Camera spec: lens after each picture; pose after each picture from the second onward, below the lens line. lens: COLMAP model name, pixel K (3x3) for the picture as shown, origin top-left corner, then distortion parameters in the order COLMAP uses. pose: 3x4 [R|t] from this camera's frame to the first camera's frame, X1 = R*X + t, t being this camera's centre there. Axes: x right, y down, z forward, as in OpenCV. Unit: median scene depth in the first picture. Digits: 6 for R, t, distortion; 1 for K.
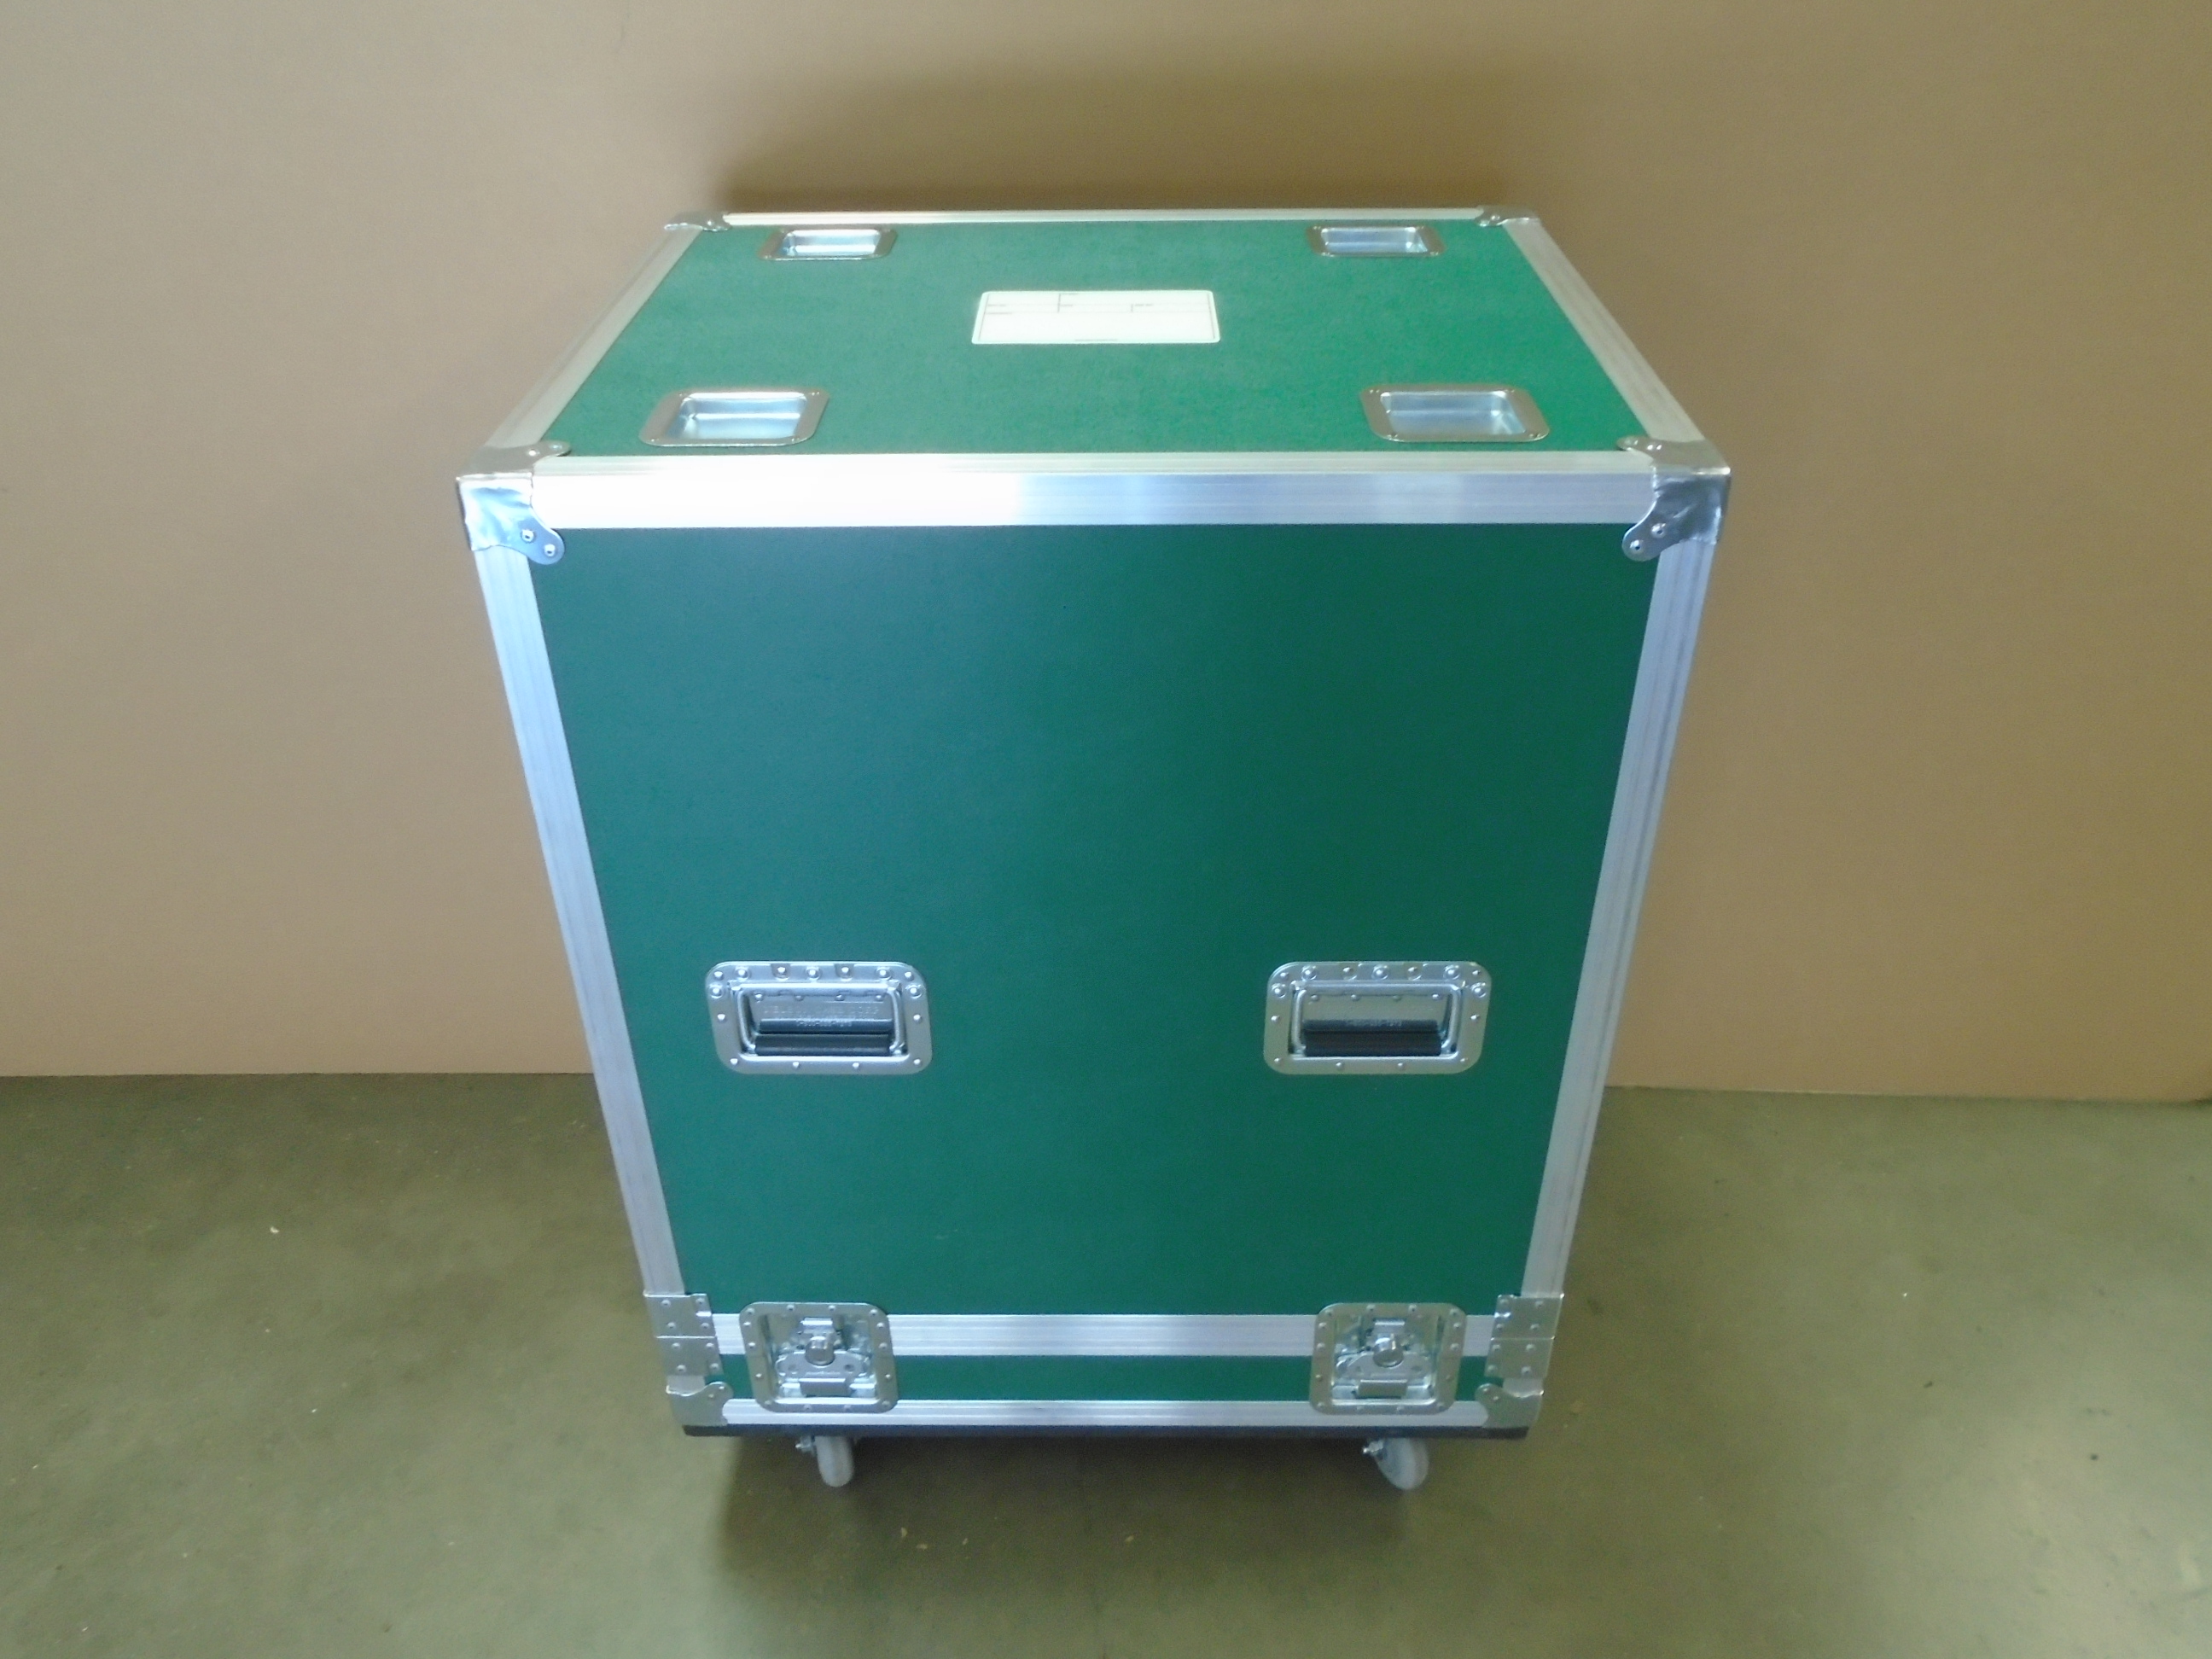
lens RADIAL K [[1734.4, 0, 1104.2], [0, 1734.4, 821.5], [0, 0, 1]] dist [0.001726, 0.001010]
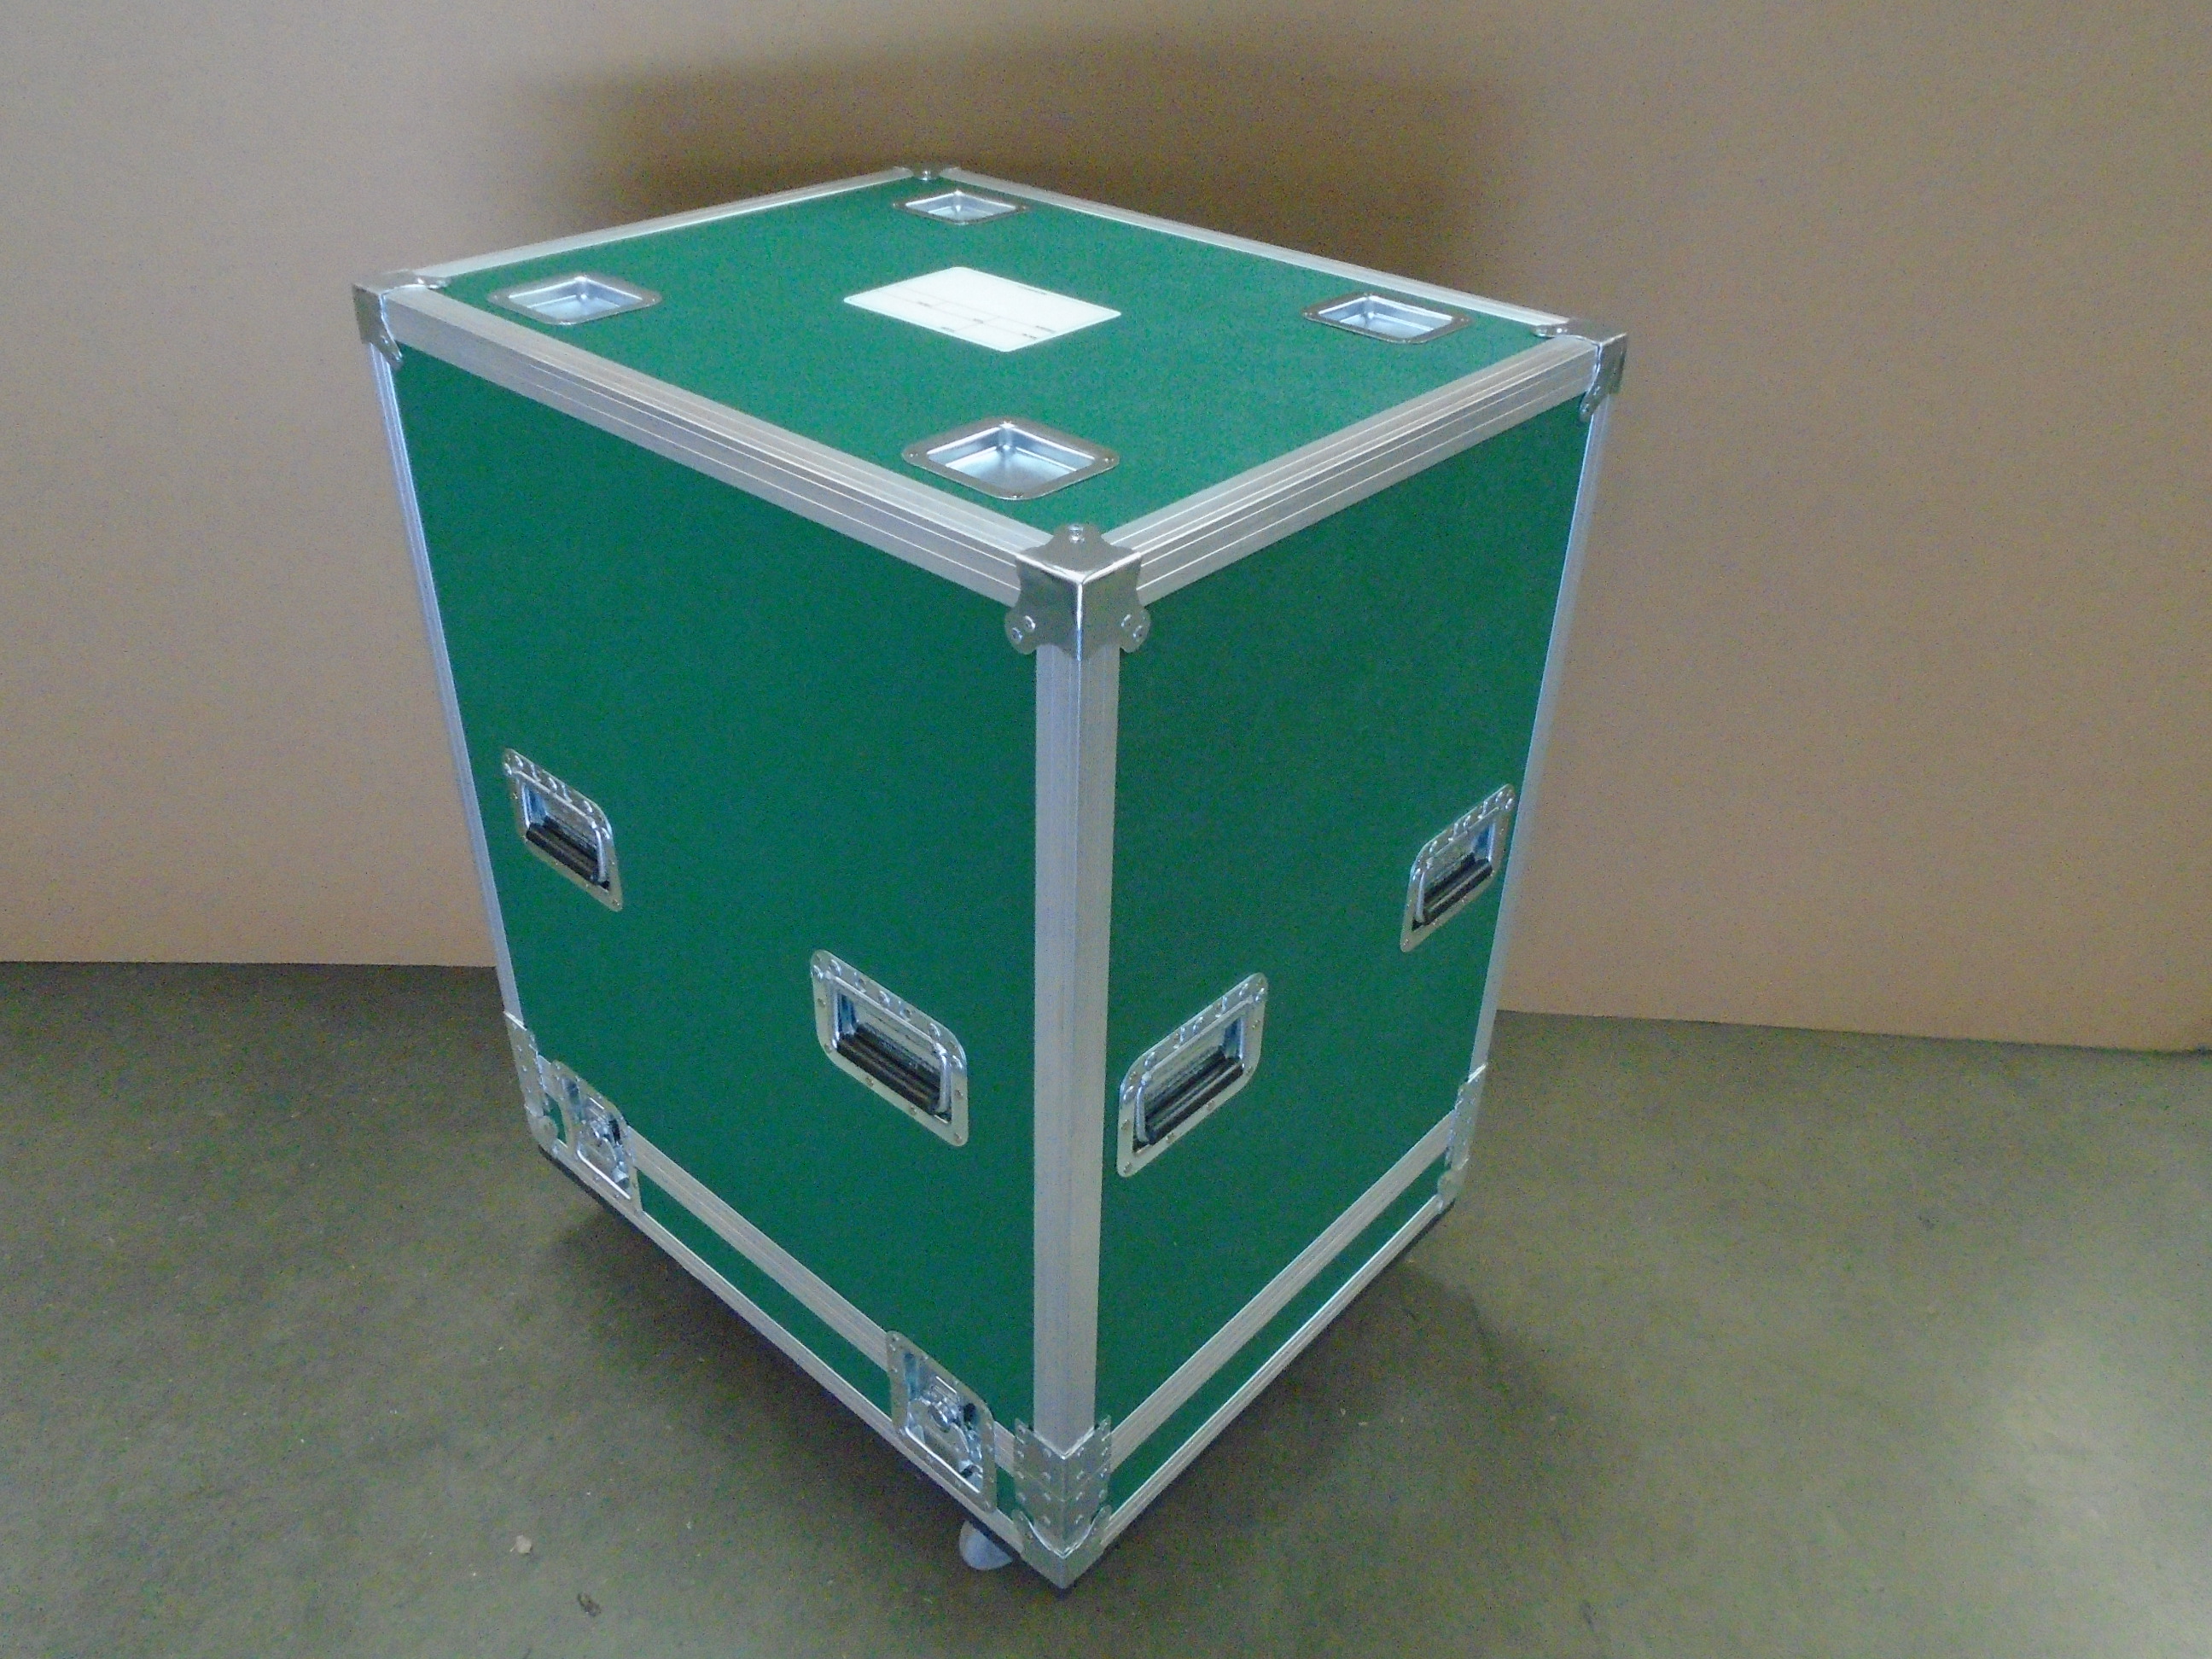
lens RADIAL K [[1734.4, 0, 1104.2], [0, 1734.4, 821.5], [0, 0, 1]] dist [0.001726, 0.001010]
pose [[0.740939, 0.379729, -0.553909, 0.716432], [-0.388355, 0.915170, 0.107905, -0.150134], [0.547896, 0.135162, 0.825555, 0.235888]]
